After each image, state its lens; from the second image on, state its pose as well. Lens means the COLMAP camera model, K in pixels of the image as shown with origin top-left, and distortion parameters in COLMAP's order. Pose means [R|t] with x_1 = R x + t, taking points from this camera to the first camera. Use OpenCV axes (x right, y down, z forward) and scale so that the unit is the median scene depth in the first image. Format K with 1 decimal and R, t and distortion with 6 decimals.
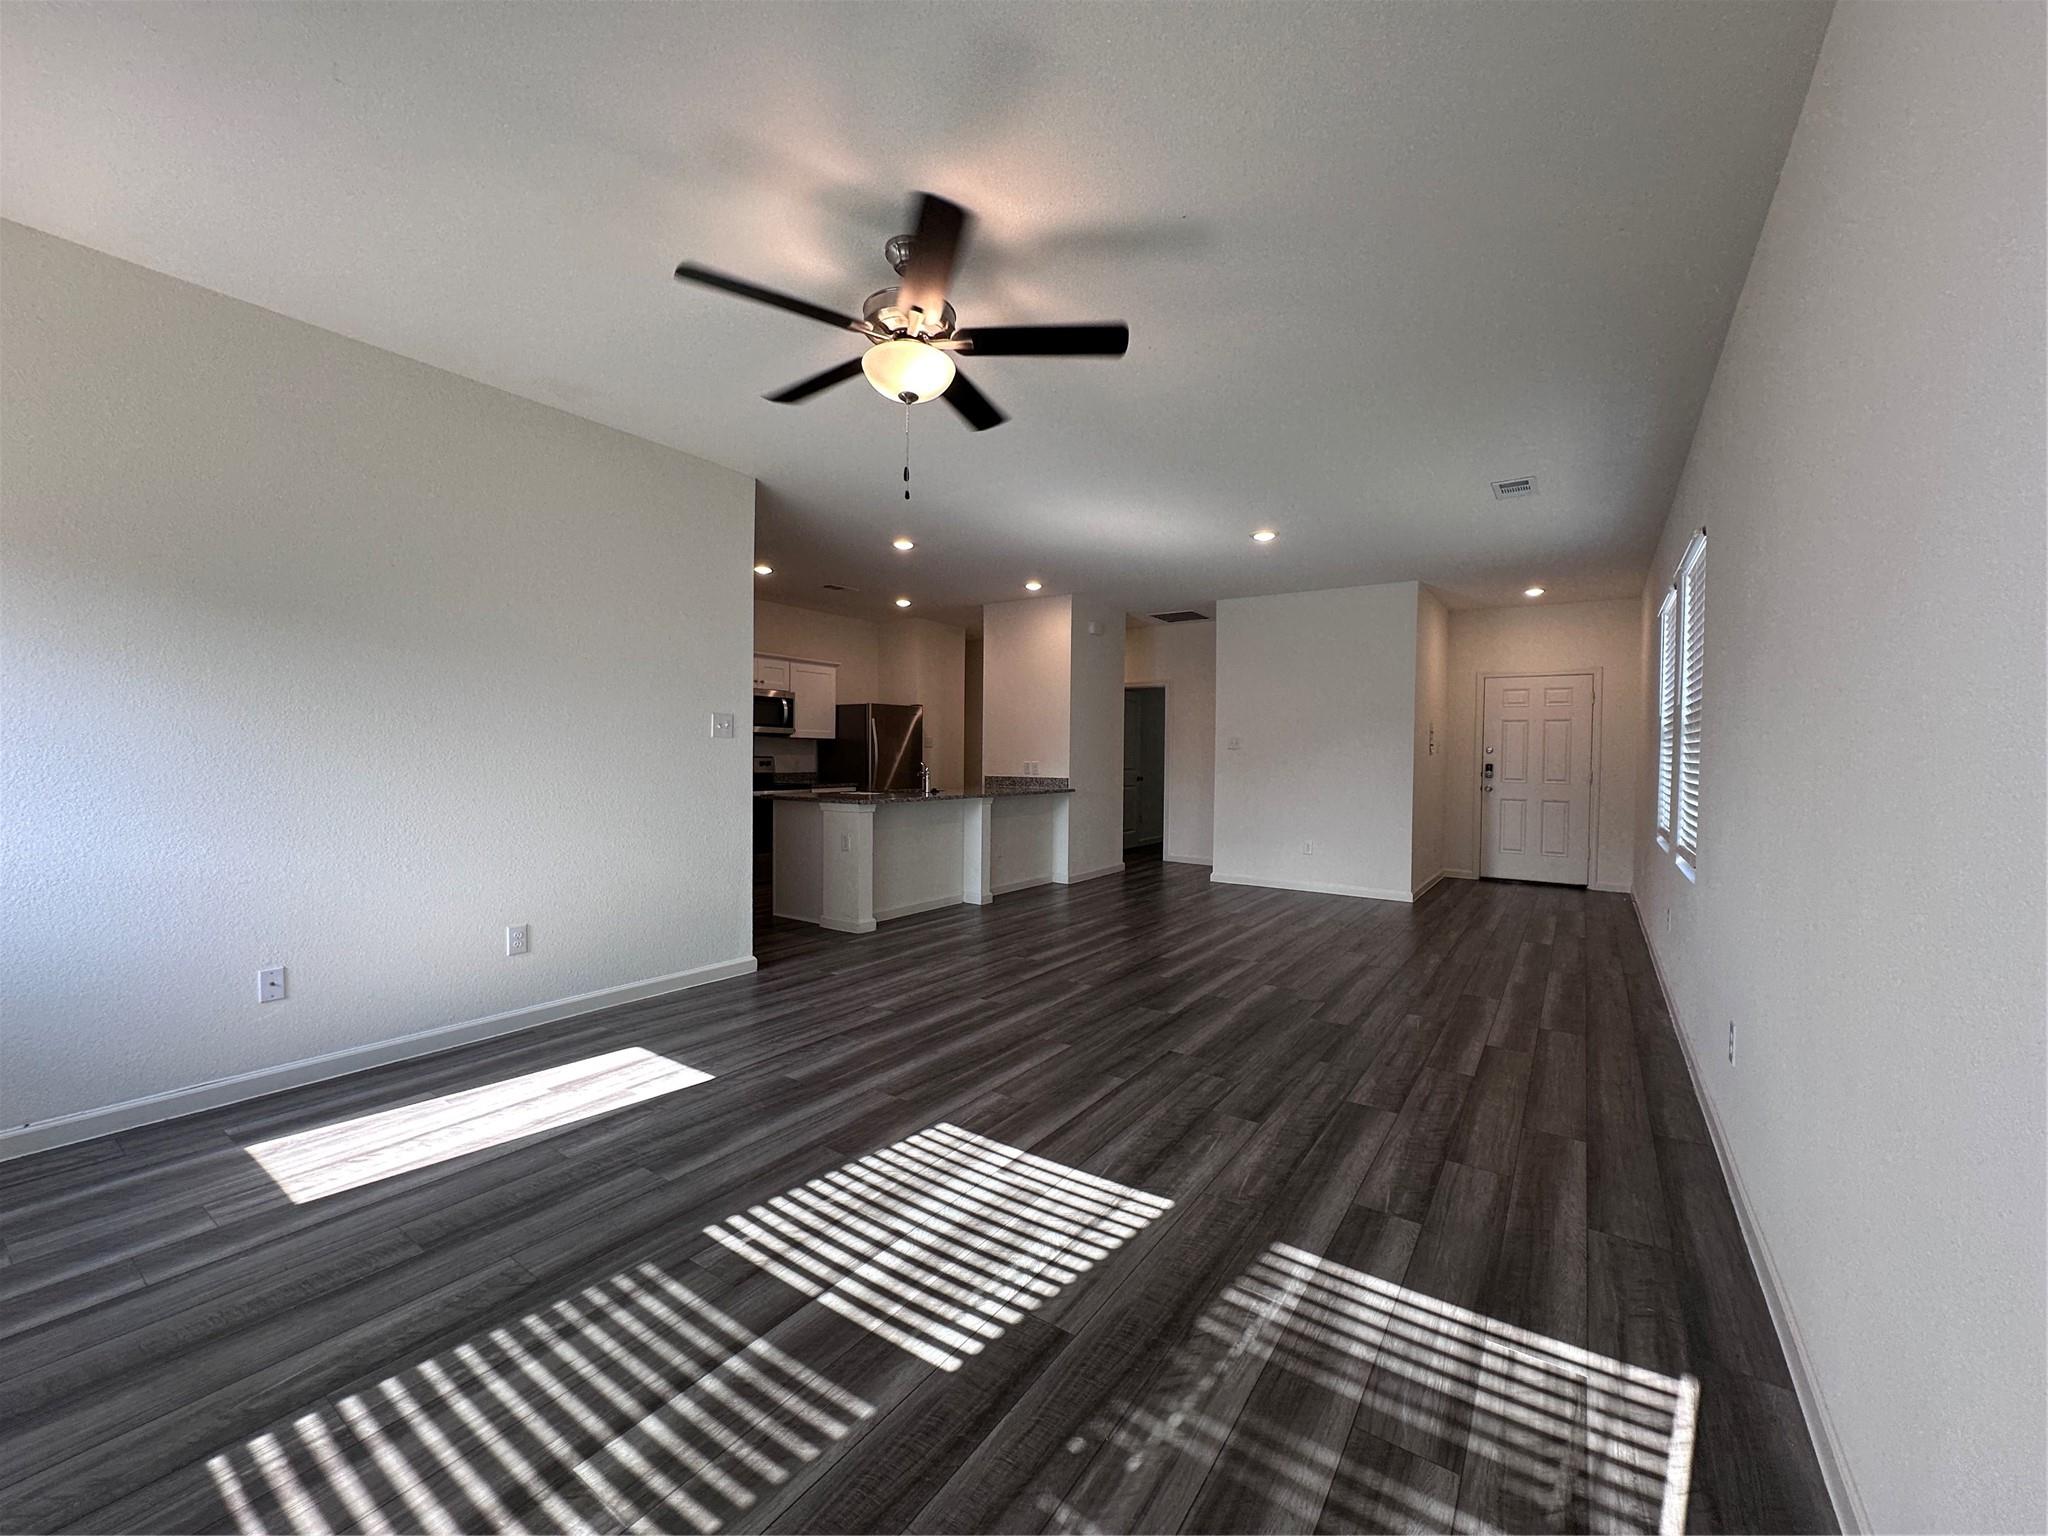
lens RADIAL K [[817.0, 0, 1020.2], [0, 817.0, 763.9], [0, 0, 1]] dist [0.000968, 0.000027]
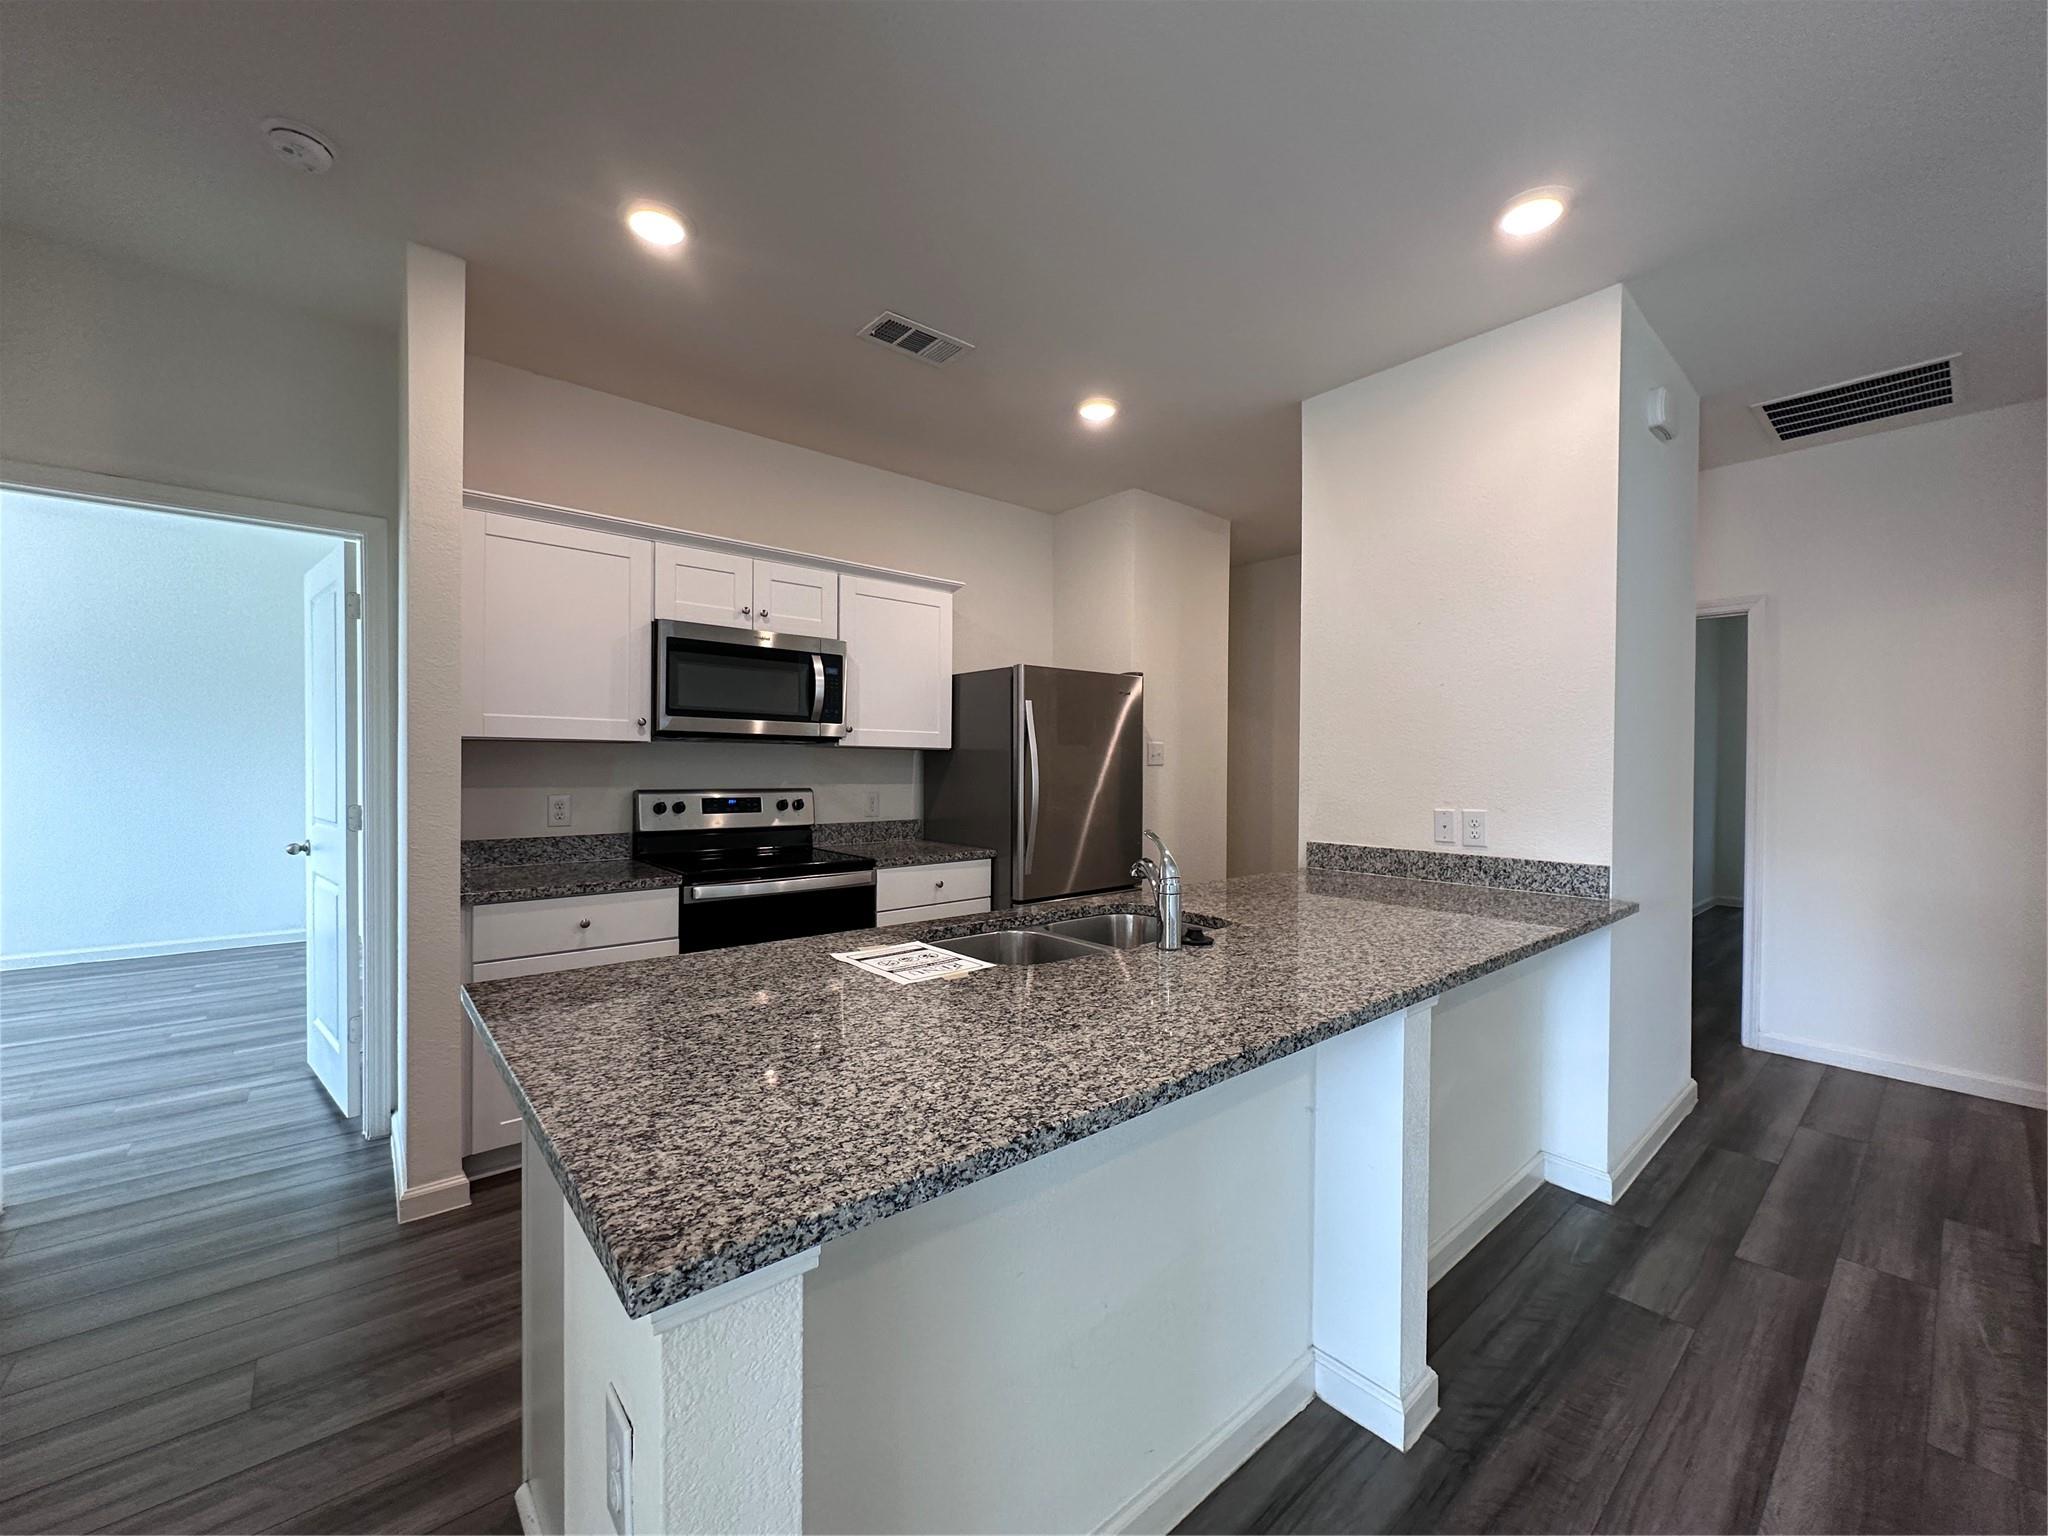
lens RADIAL K [[817.0, 0, 1022.3], [0, 817.0, 774.6], [0, 0, 1]] dist [0.000968, 0.000027]
pose [[0.967066, 0.002389, -0.254516, -0.074247], [-0.006044, 0.999890, -0.013579, -0.010762], [0.254455, 0.014670, 0.966973, 0.586545]]
